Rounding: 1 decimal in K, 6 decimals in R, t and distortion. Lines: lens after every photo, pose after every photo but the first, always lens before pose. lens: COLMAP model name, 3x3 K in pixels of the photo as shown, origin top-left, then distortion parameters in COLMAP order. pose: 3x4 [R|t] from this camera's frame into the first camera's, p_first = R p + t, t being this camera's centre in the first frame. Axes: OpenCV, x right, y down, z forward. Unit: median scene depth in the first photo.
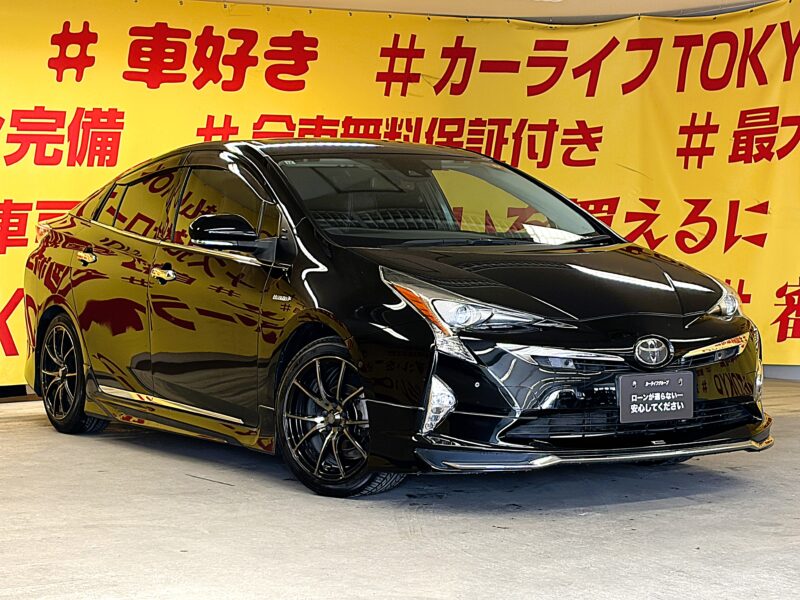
lens RADIAL K [[2048.6, 0, 400.0], [0, 2048.6, 300.0], [0, 0, 1]] dist [0.392687, -1.086292]
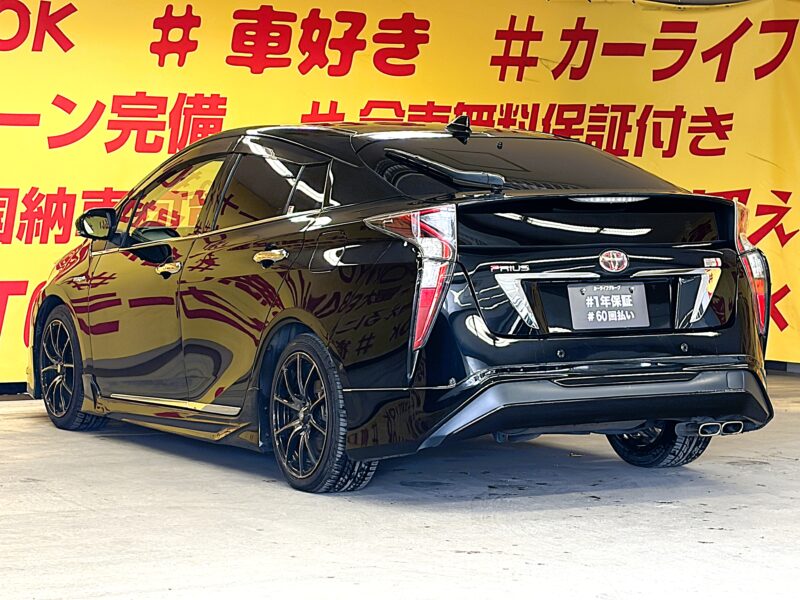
lens RADIAL K [[2358.8, 0, 400.0], [0, 2358.8, 300.0], [0, 0, 1]] dist [0.426508, -1.105246]
pose [[0.997363, 0.011351, -0.071676, 0.027119], [-0.011467, 0.999934, -0.001212, 0.004016], [0.071657, 0.002031, 0.997427, -0.097859]]
